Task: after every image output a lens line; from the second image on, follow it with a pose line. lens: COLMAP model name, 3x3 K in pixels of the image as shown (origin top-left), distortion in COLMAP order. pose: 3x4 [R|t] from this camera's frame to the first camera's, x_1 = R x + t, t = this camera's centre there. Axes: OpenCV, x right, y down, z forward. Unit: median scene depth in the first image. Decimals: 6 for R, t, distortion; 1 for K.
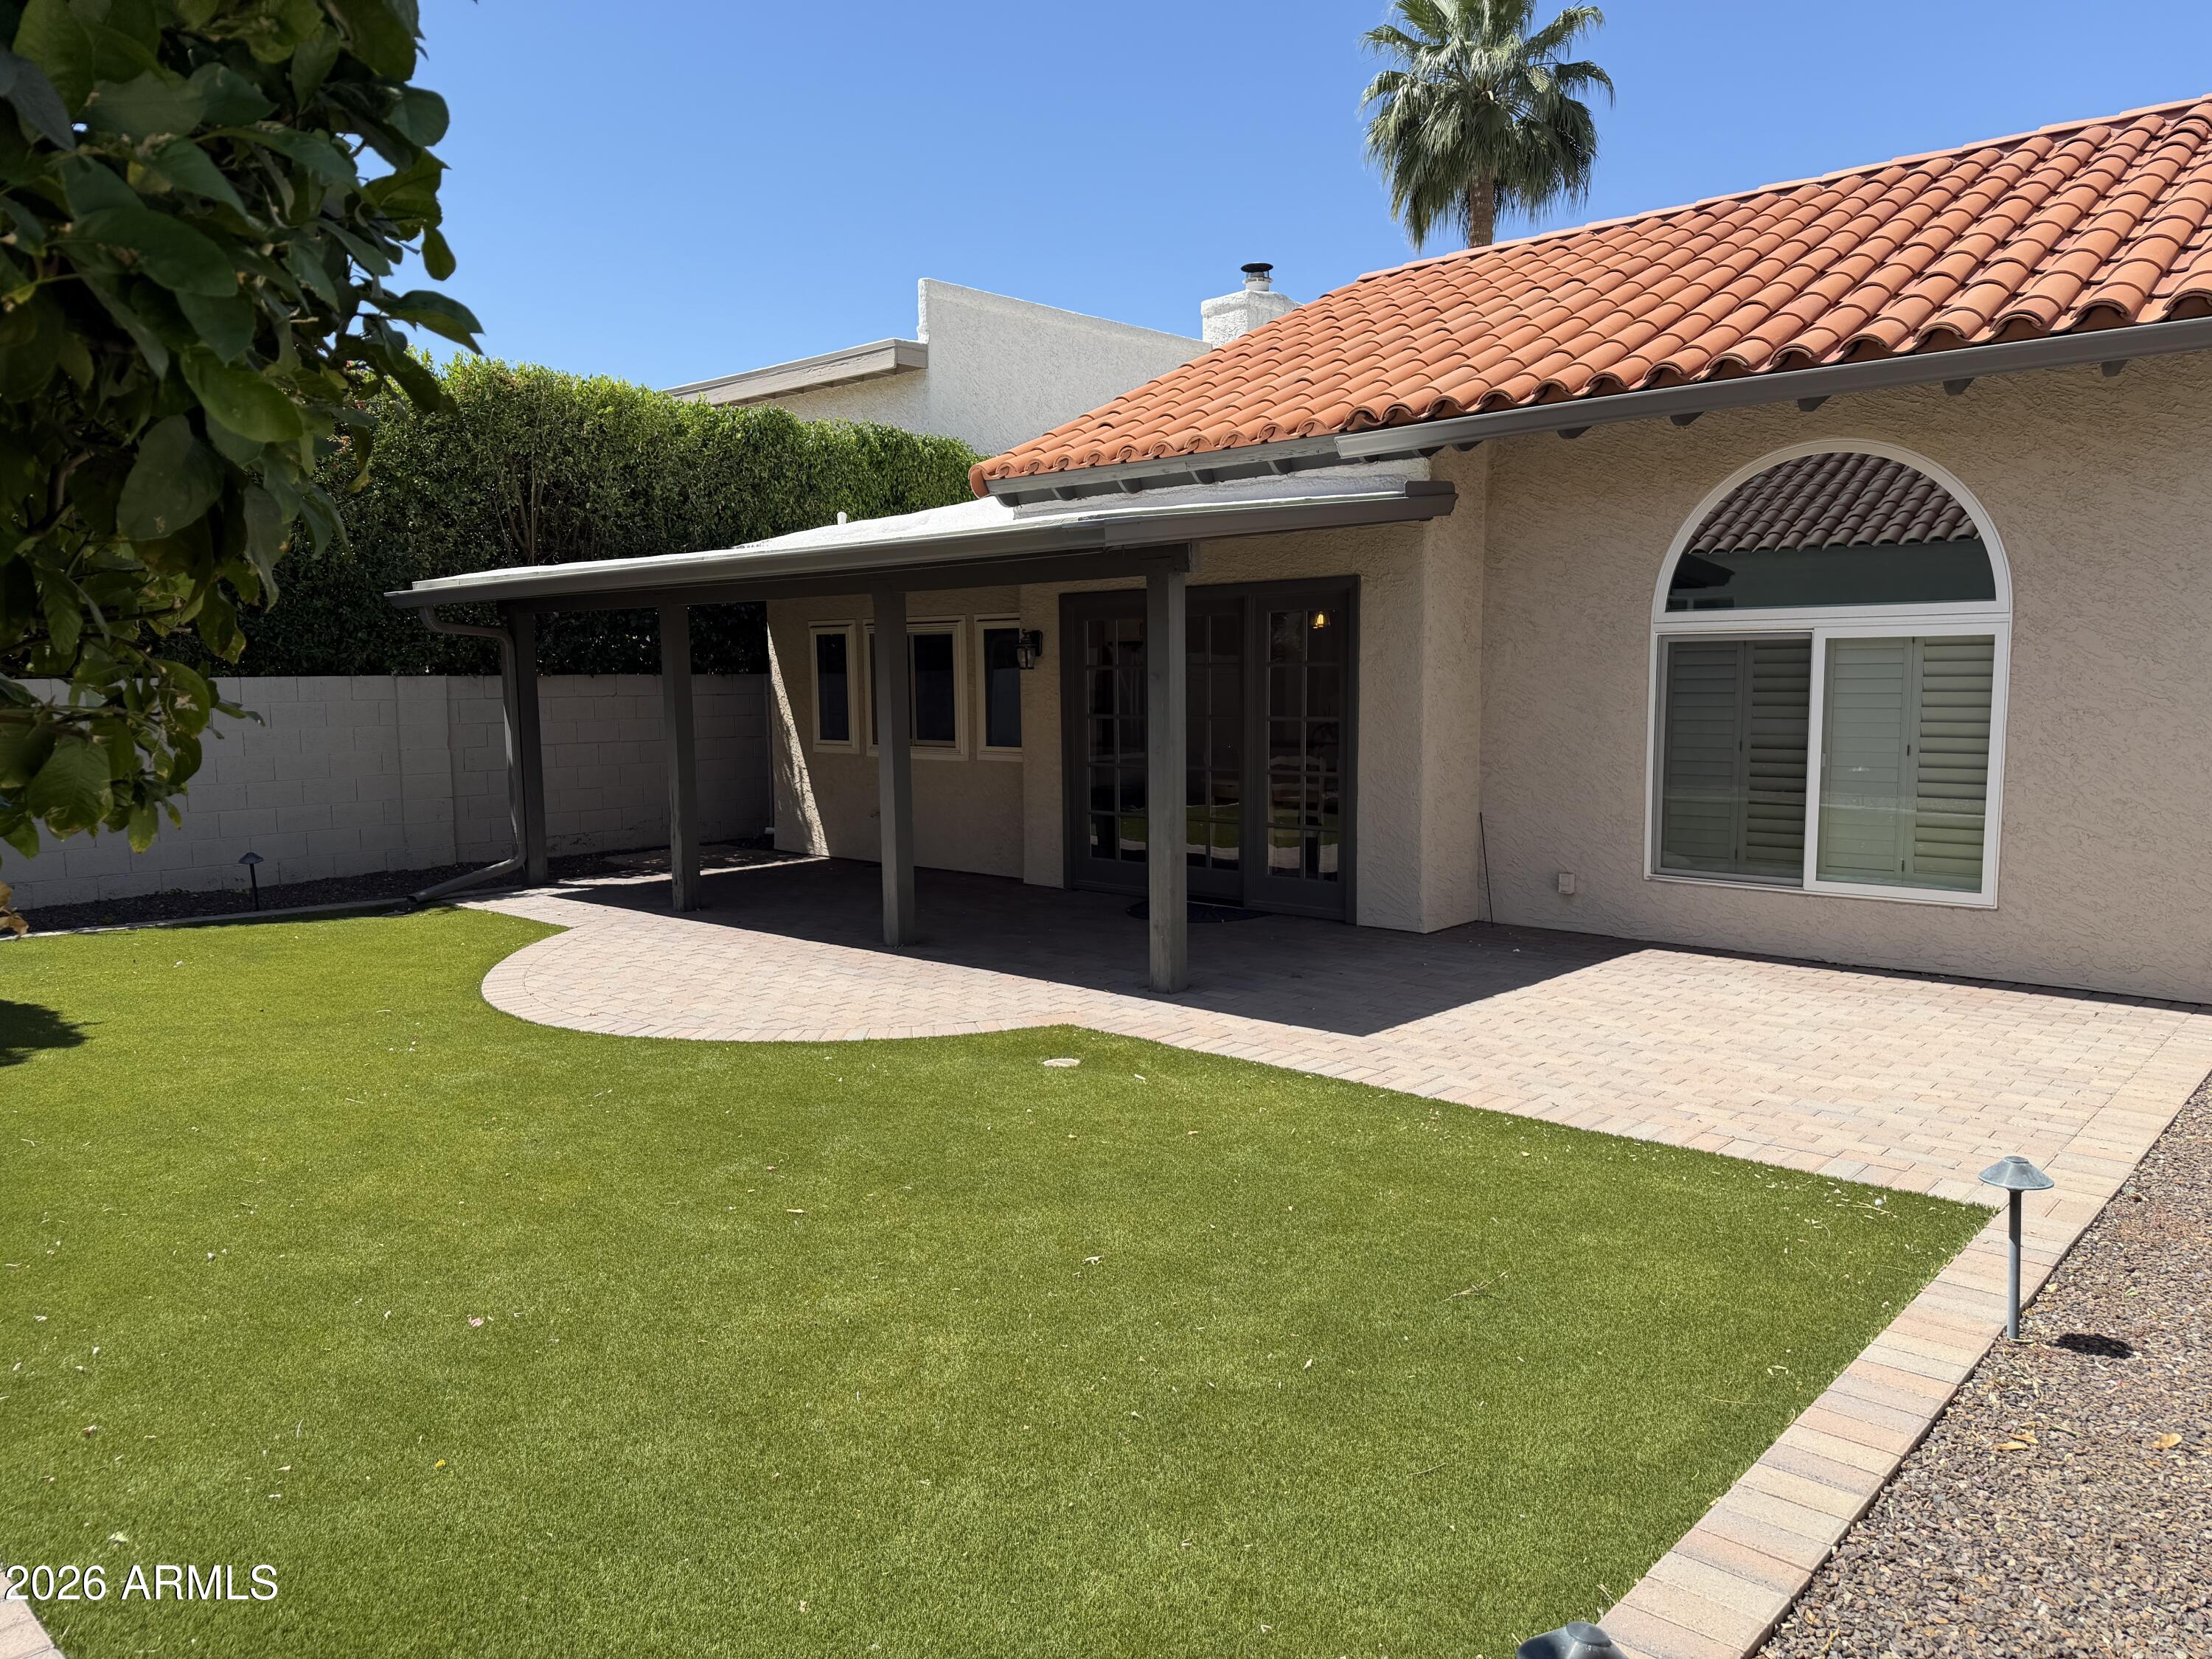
lens RADIAL K [[1554.4, 0, 1106.0], [0, 1554.4, 829.5], [0, 0, 1]] dist [0.159816, -0.281294]
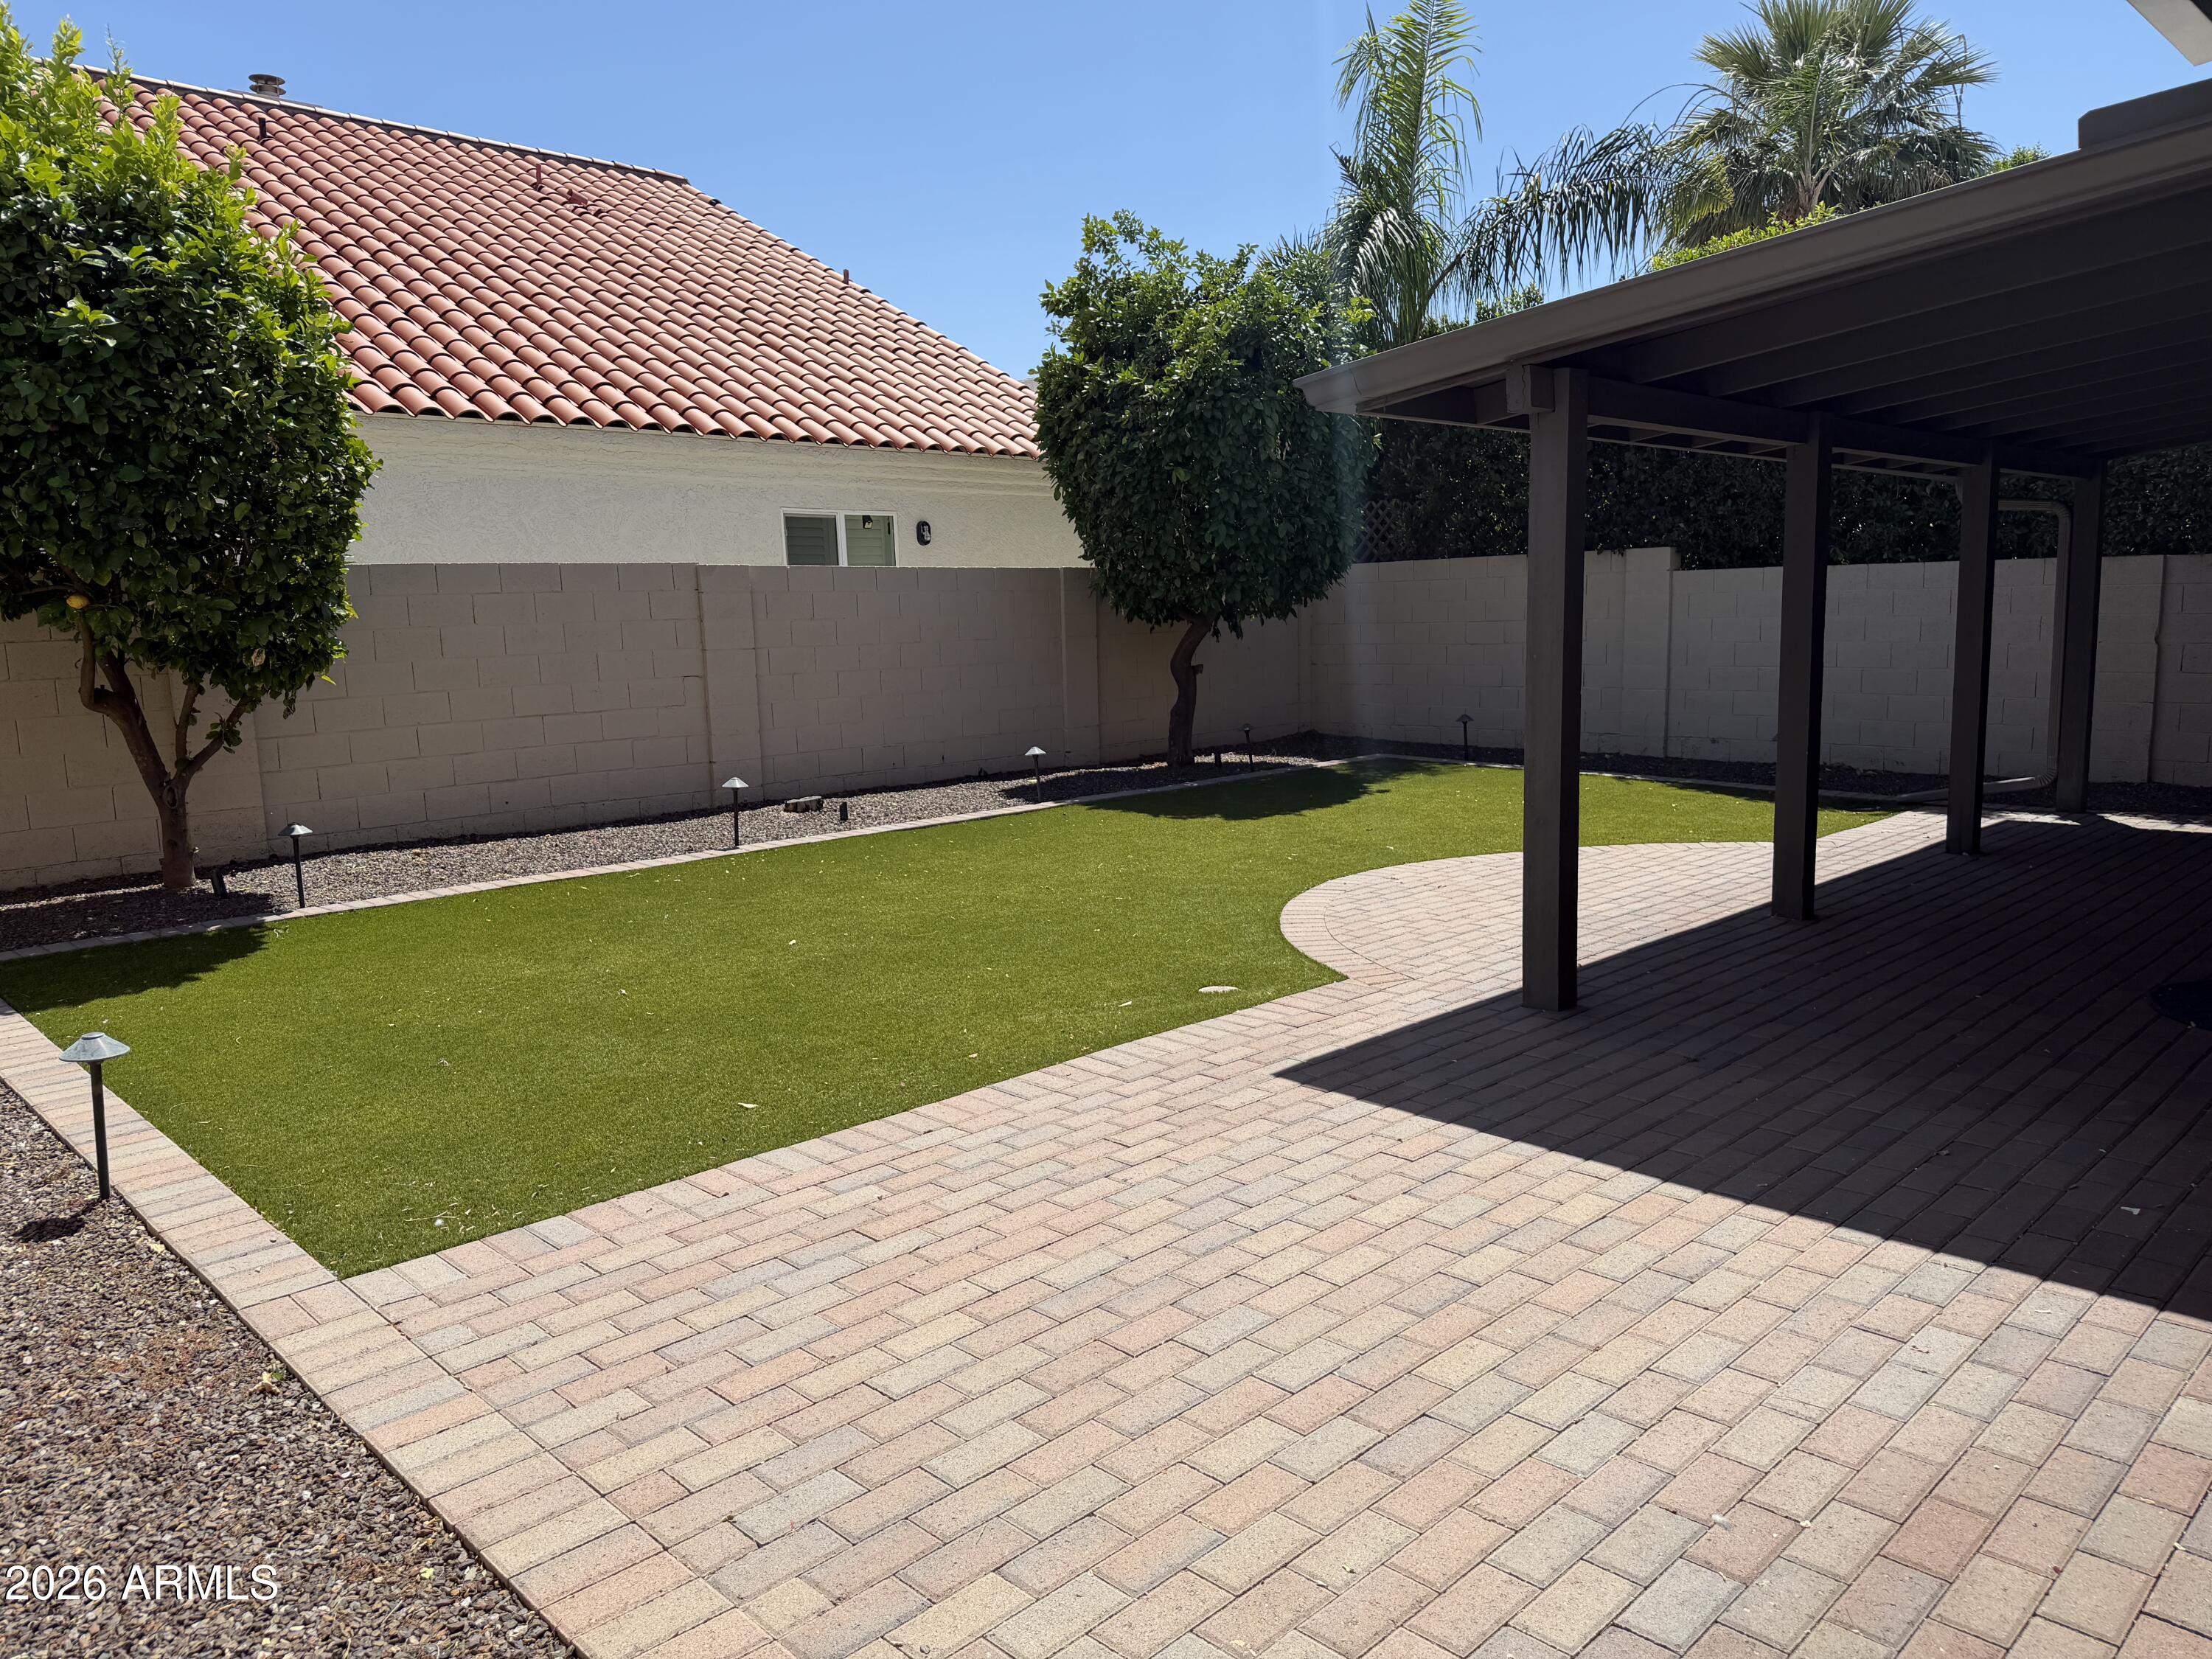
lens RADIAL K [[1554.4, 0, 1106.0], [0, 1554.4, 829.5], [0, 0, 1]] dist [0.159816, -0.281294]
pose [[-0.052822, 0.158241, -0.985987, 0.976022], [-0.081815, 0.983360, 0.162203, -0.100669], [0.995247, 0.089236, -0.038997, 1.061820]]
